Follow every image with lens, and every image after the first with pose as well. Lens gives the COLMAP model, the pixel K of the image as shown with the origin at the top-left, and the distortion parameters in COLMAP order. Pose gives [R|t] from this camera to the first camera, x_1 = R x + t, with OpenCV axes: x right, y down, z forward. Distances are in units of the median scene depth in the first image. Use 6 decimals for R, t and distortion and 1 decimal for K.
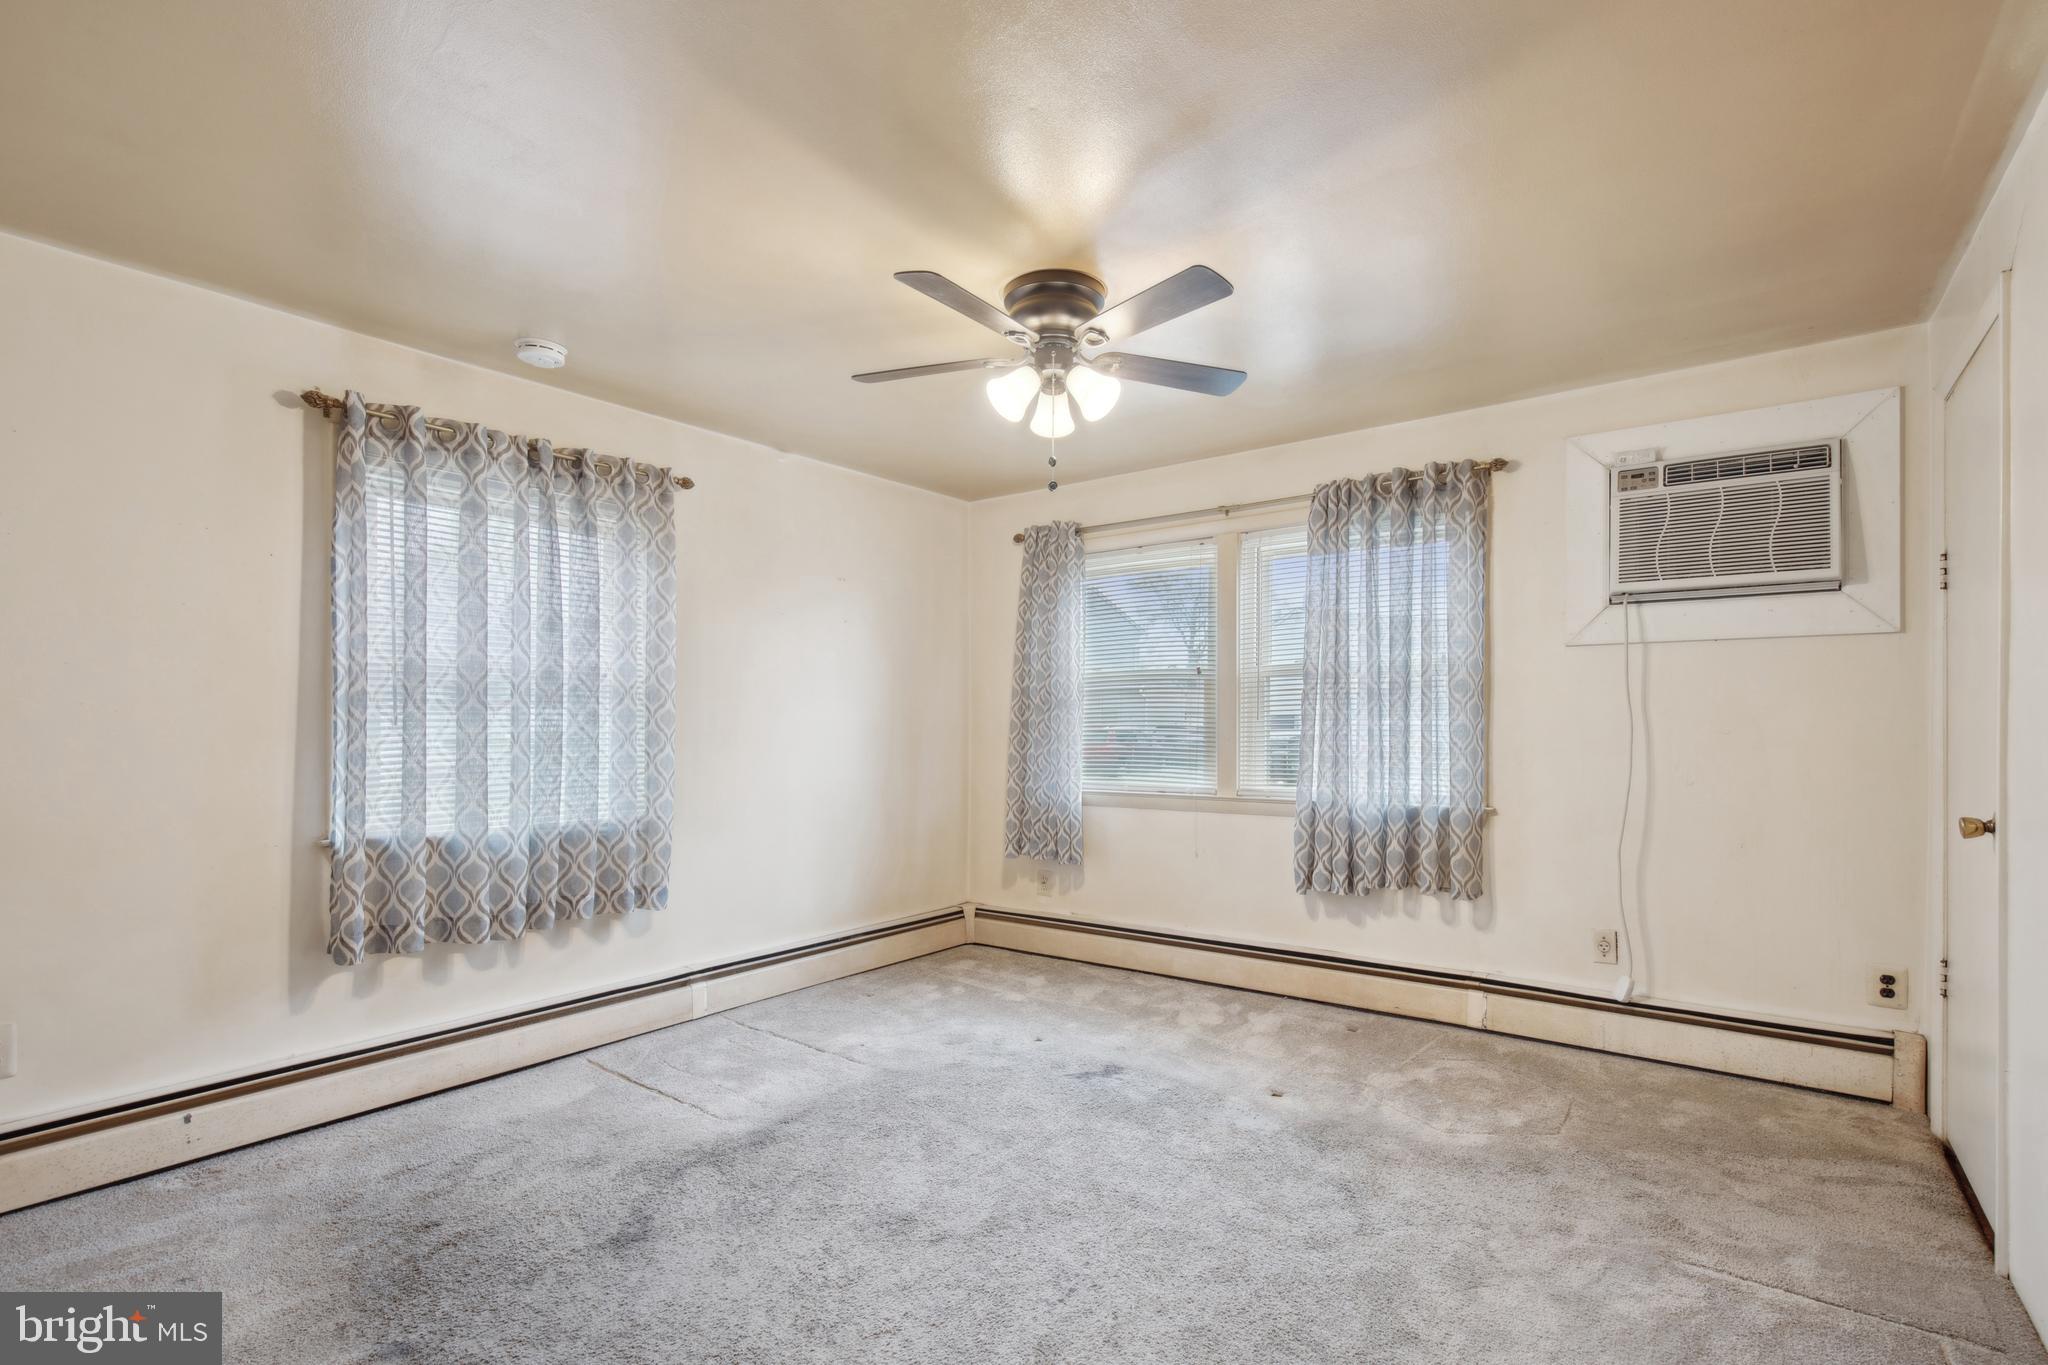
lens RADIAL K [[943.3, 0, 1038.0], [0, 943.3, 726.4], [0, 0, 1]] dist [0.000440, -0.000539]
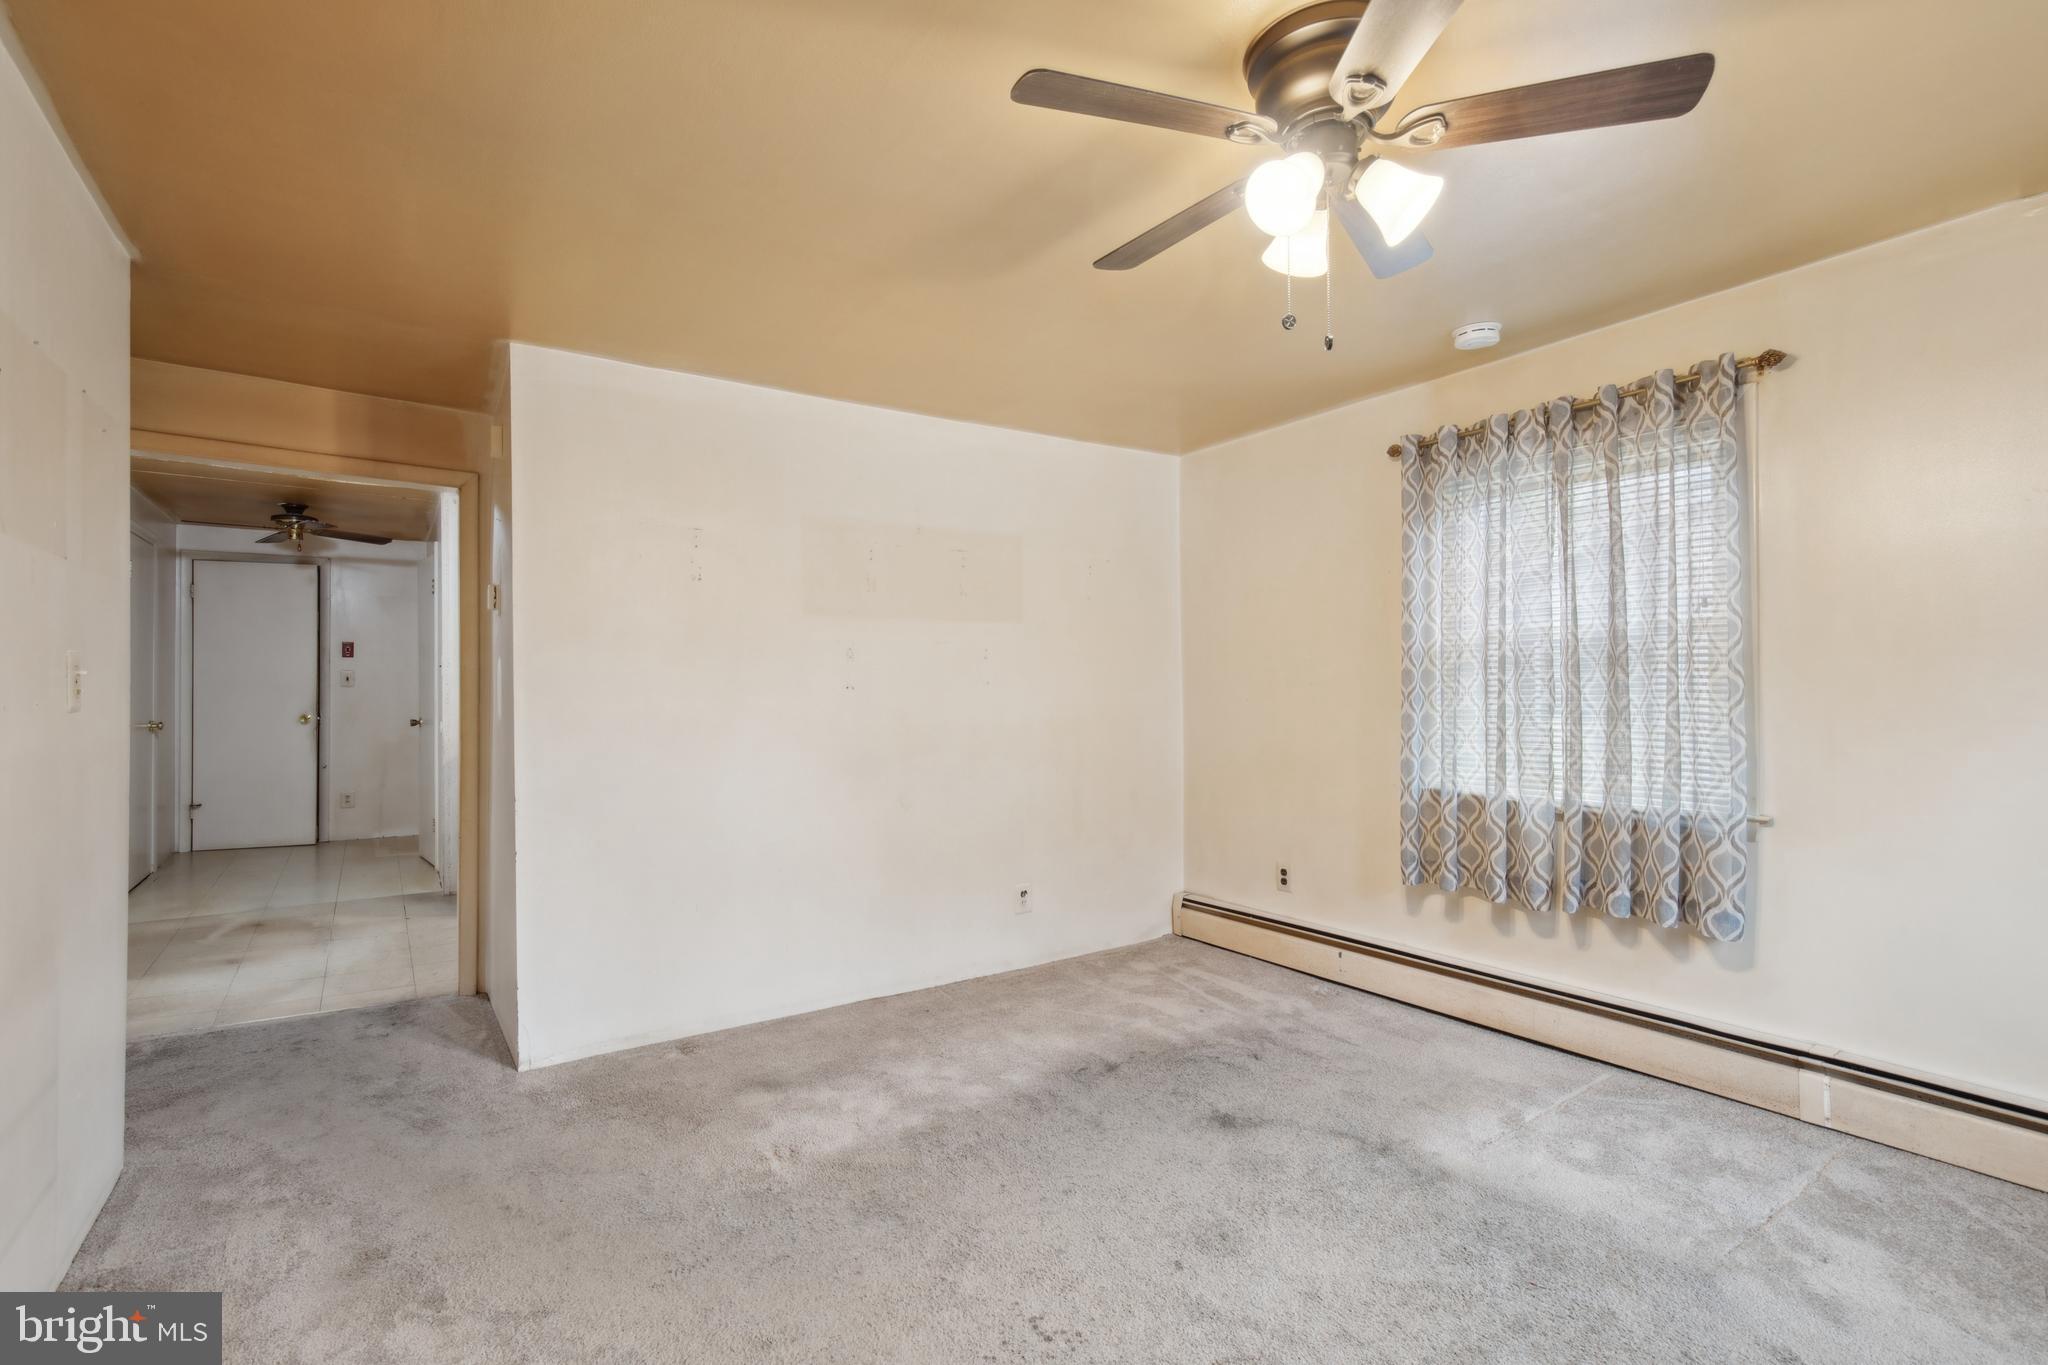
lens RADIAL K [[951.2, 0, 1024.0], [0, 951.2, 682.5], [0, 0, 1]] dist [0.000290, -0.000113]
pose [[-0.324207, -0.007003, -0.945960, 0.524194], [0.004143, 0.999952, -0.008823, -0.008666], [0.945977, -0.006780, -0.324162, 0.741554]]
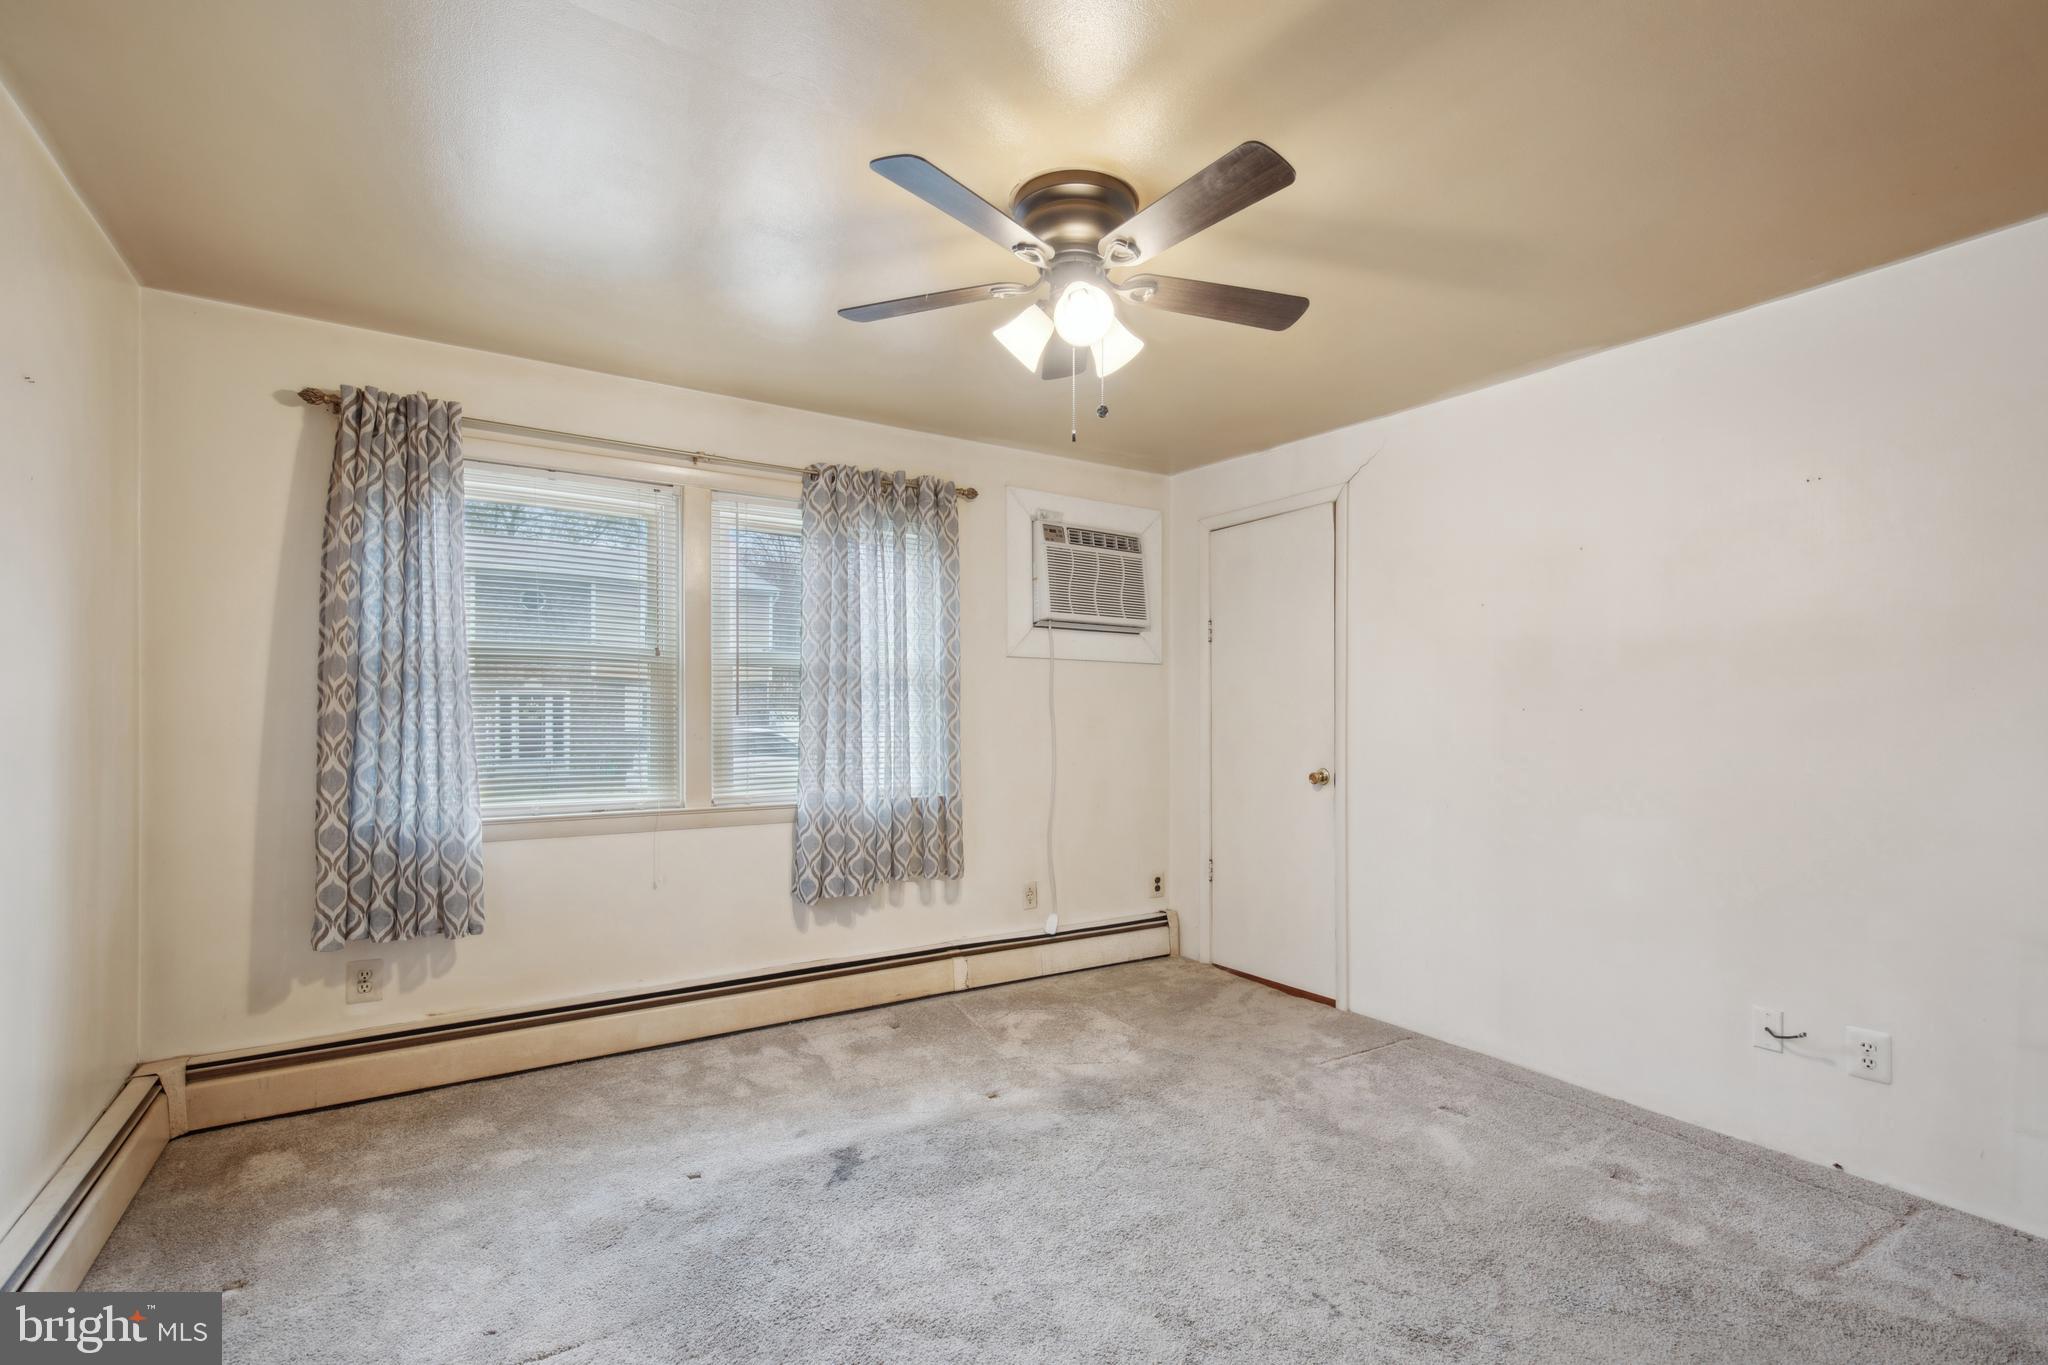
lens RADIAL K [[943.3, 0, 1038.0], [0, 943.3, 726.4], [0, 0, 1]] dist [0.000440, -0.000539]
pose [[0.350474, -0.007830, 0.936540, -0.576725], [-0.002119, 0.999956, 0.009153, -0.006038], [-0.936570, -0.005193, 0.350442, 0.540107]]
